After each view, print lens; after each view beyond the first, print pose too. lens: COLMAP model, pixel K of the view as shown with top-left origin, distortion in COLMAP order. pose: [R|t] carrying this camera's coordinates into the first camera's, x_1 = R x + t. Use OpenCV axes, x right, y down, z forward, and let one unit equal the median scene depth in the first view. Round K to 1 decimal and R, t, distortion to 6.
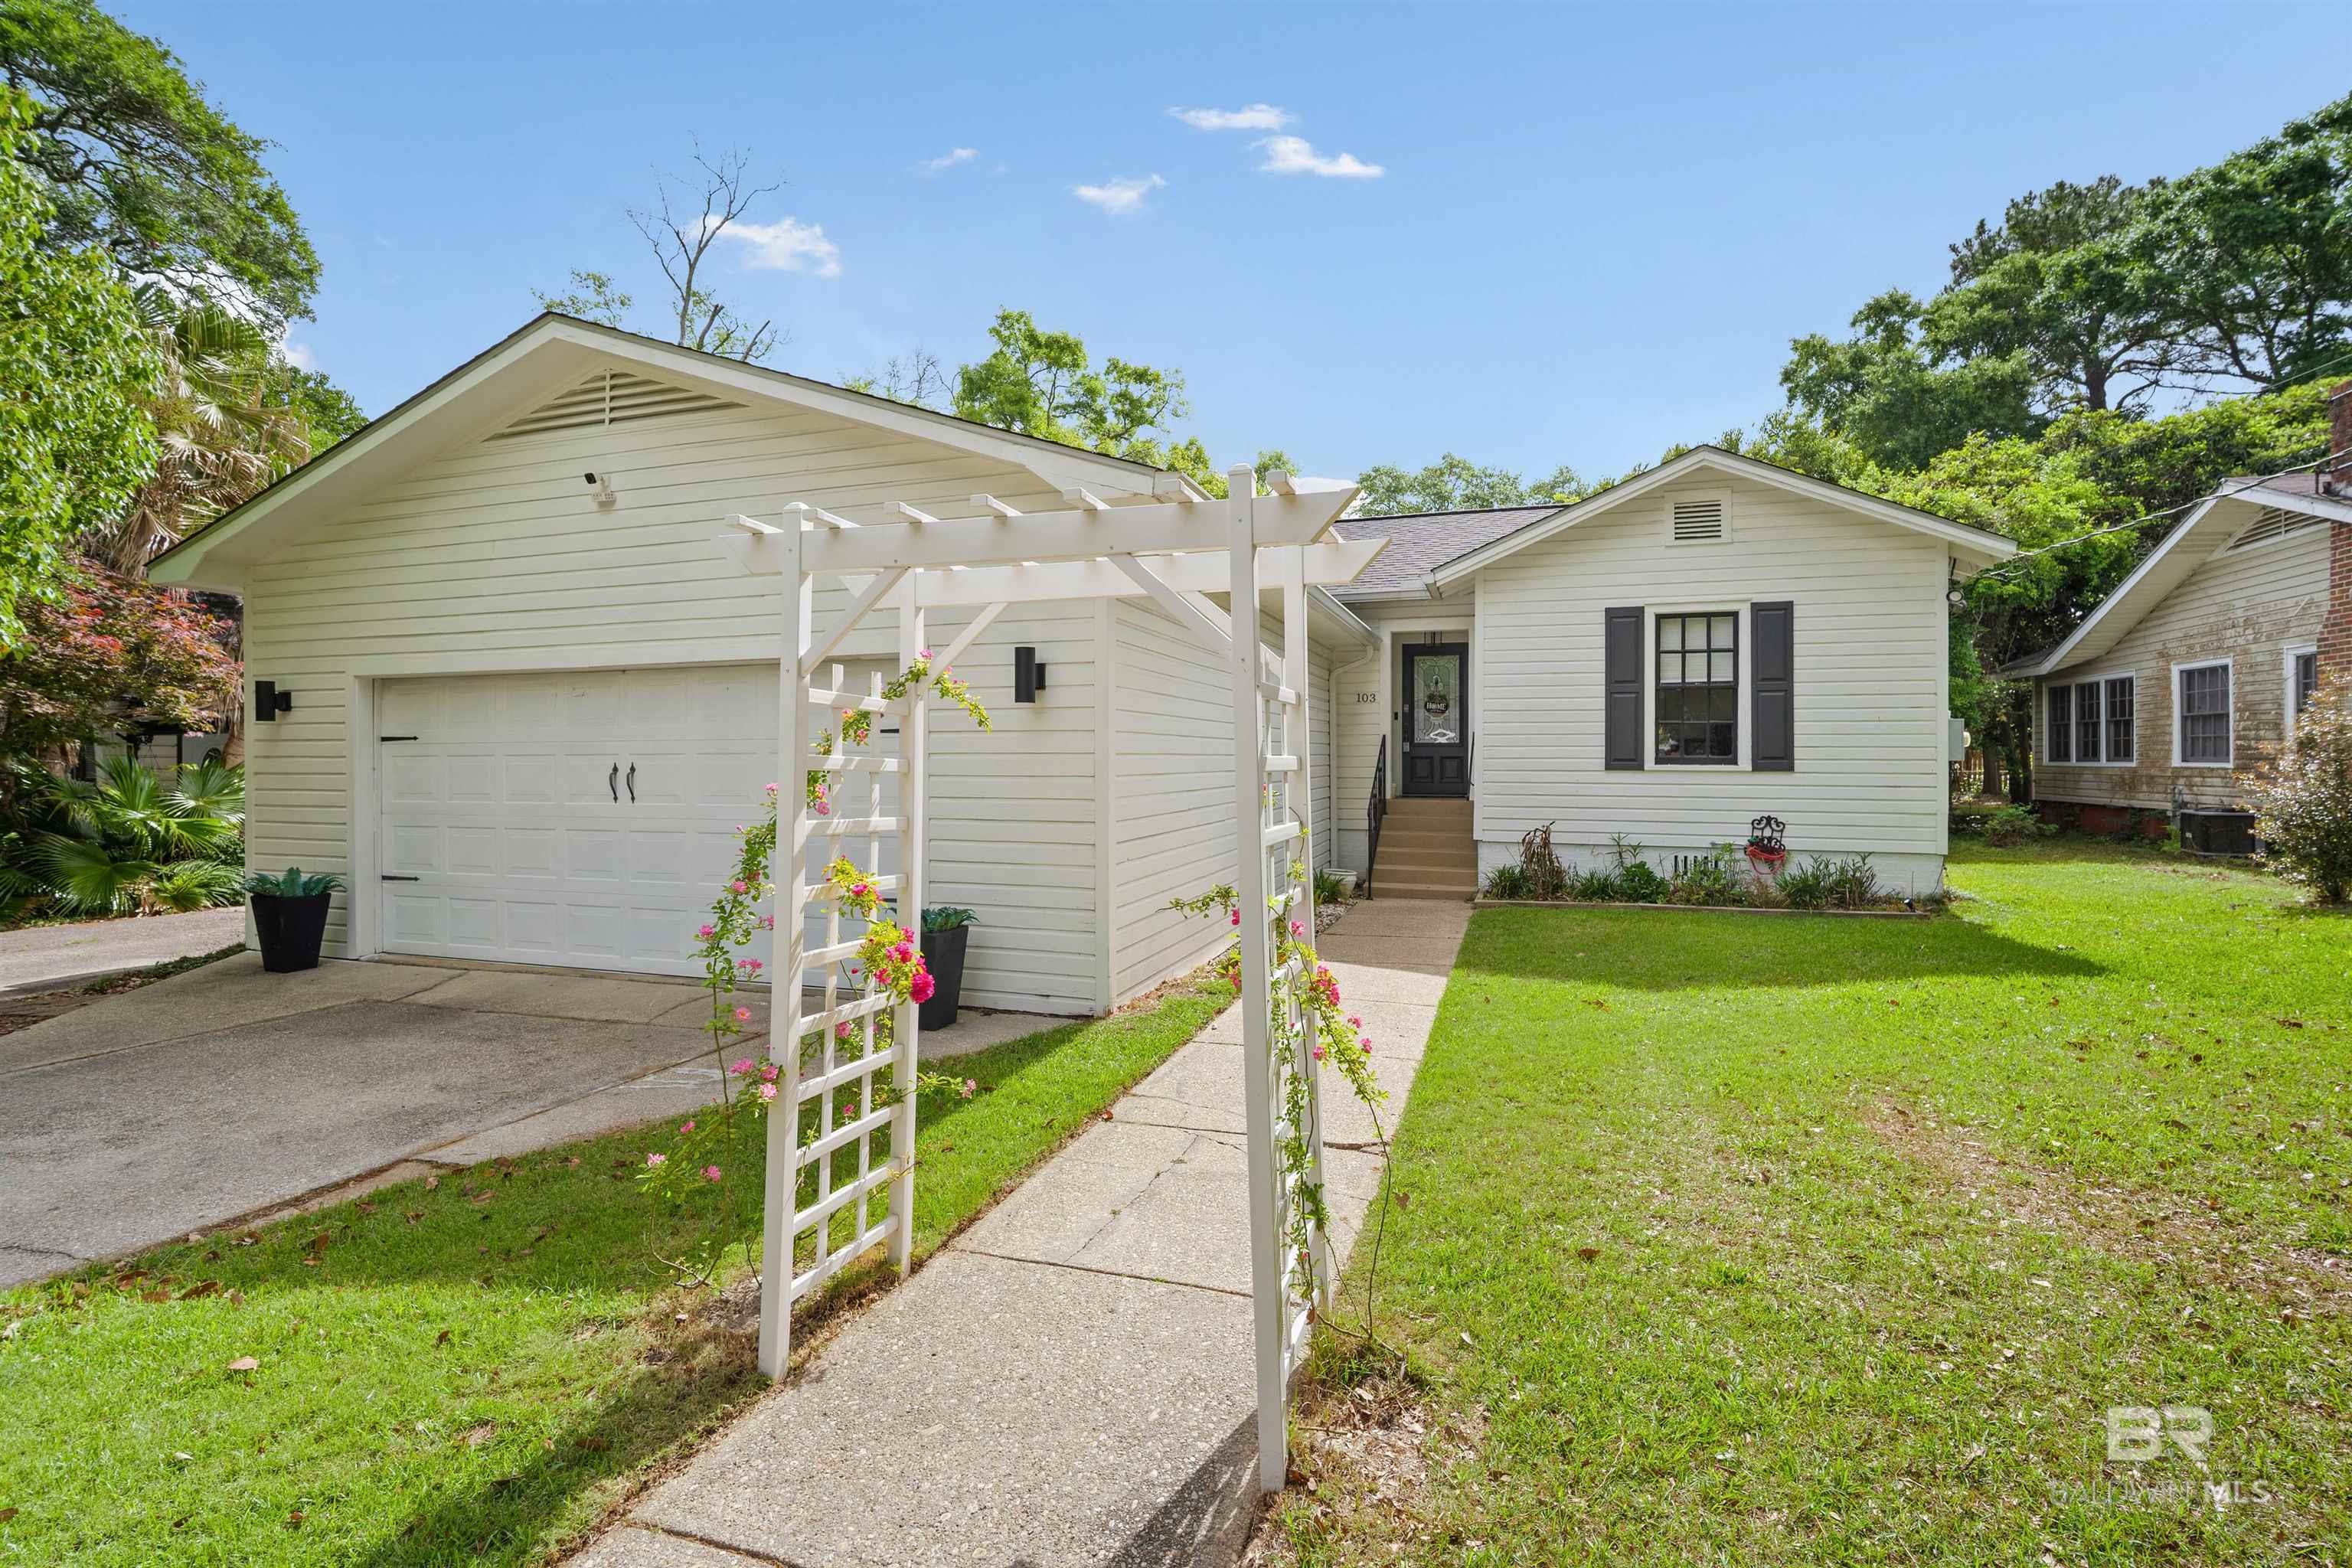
lens RADIAL K [[1044.2, 0, 1170.5], [0, 1044.2, 756.8], [0, 0, 1]] dist [-0.002018, -0.000485]
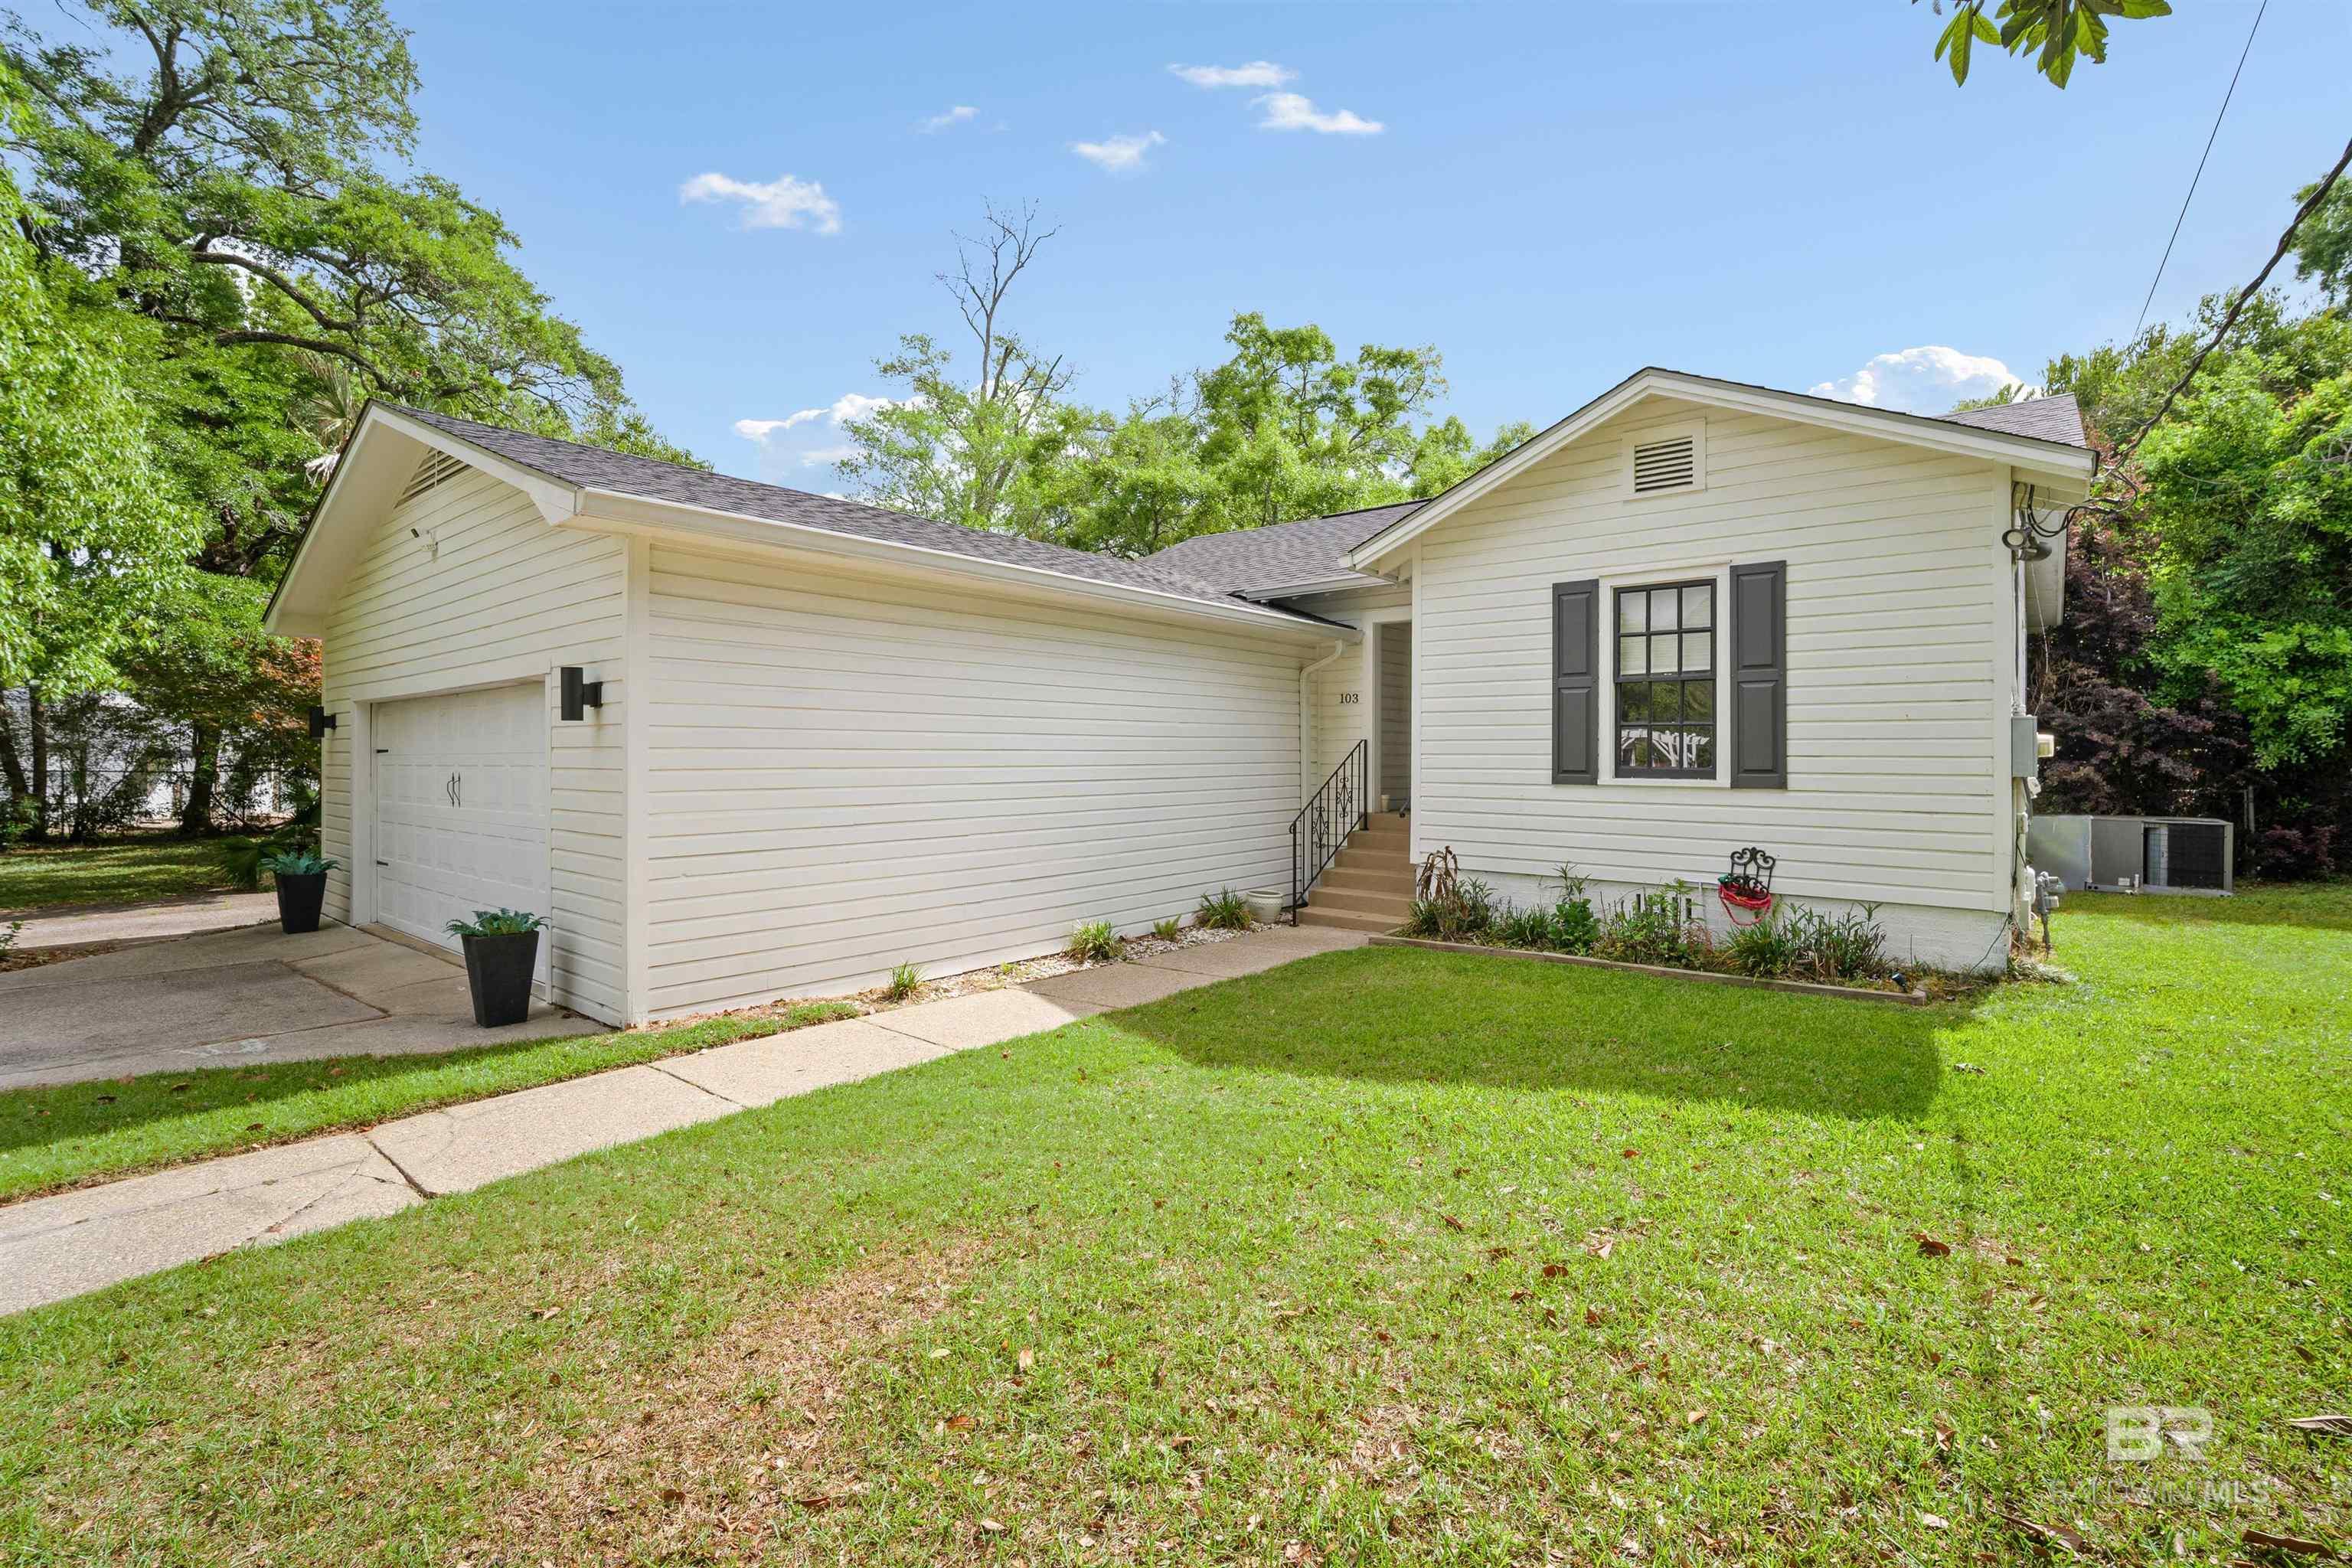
lens RADIAL K [[1031.7, 0, 1173.5], [0, 1031.7, 756.9], [0, 0, 1]] dist [0.000021, 0.000038]
pose [[0.935026, 0.000088, -0.354580, 0.427245], [0.000983, 0.999995, 0.002840, -0.010982], [0.354578, -0.003004, 0.935021, 0.148384]]
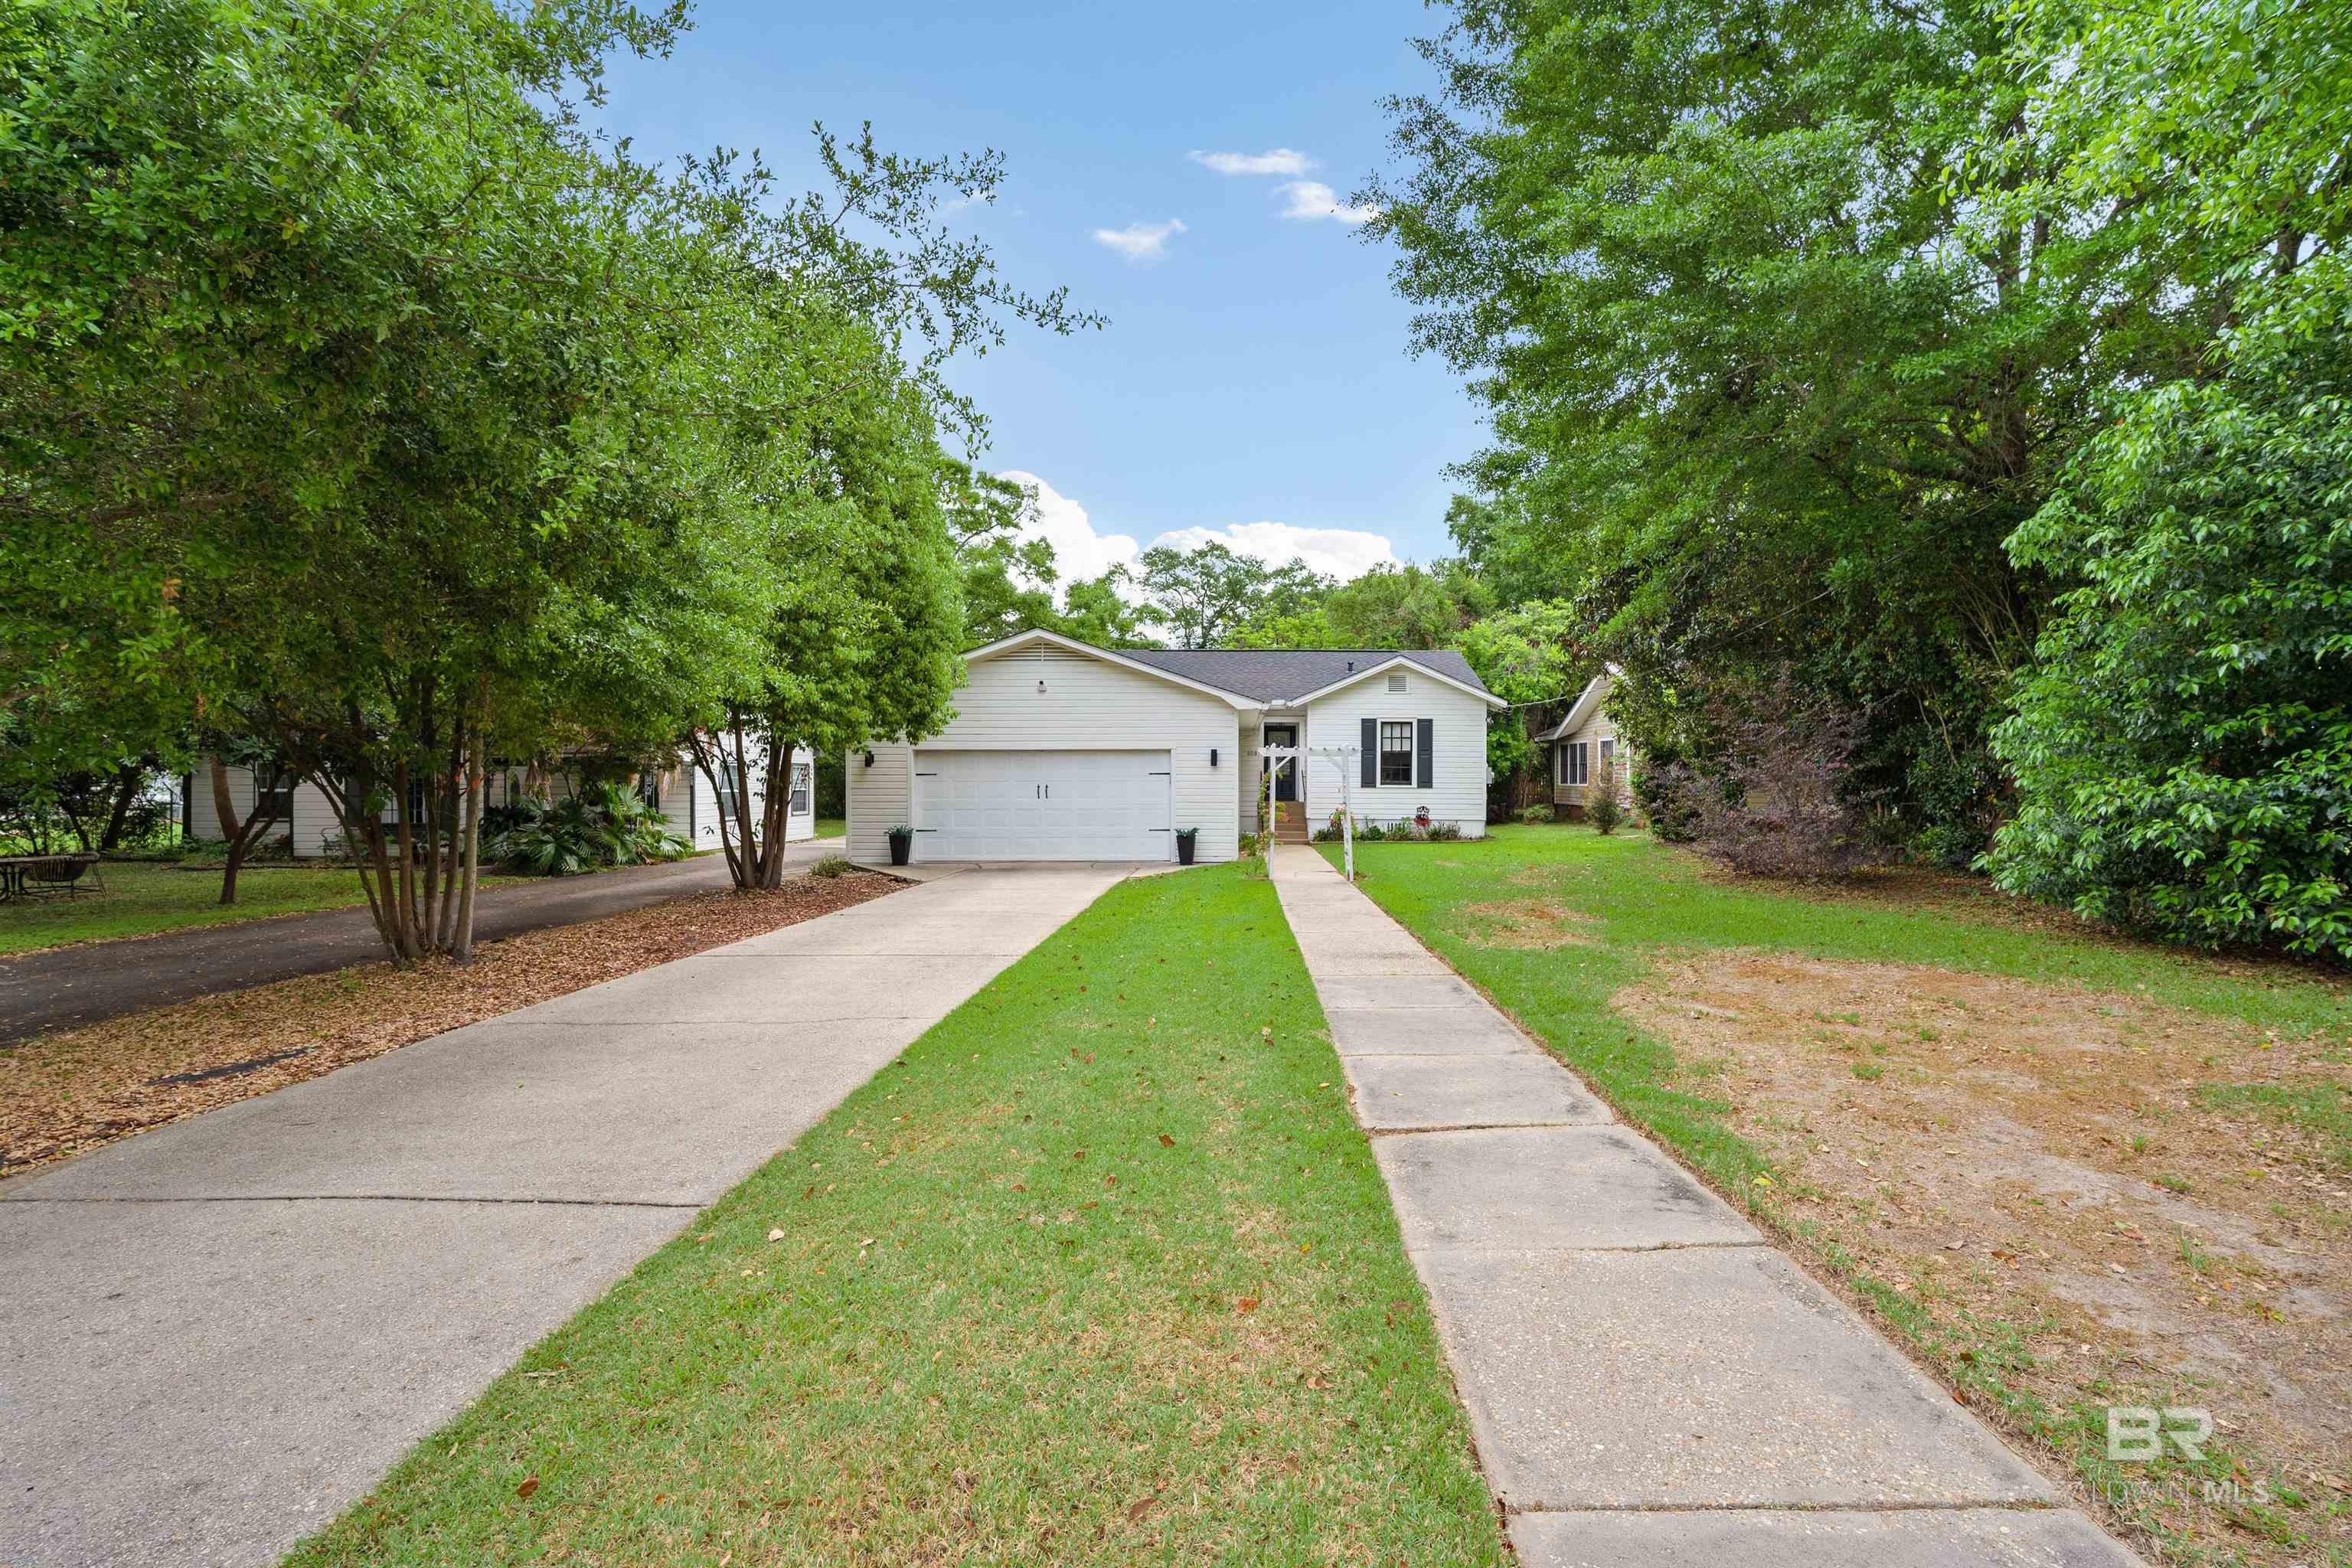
lens RADIAL K [[1039.5, 0, 1187.6], [0, 1039.5, 784.8], [0, 0, 1]] dist [-0.002429, -0.000016]
pose [[0.961292, 0.001039, 0.275529, -0.606132], [-0.002974, 0.999974, 0.006602, -0.007600], [-0.275515, -0.007166, 0.961270, -1.146204]]
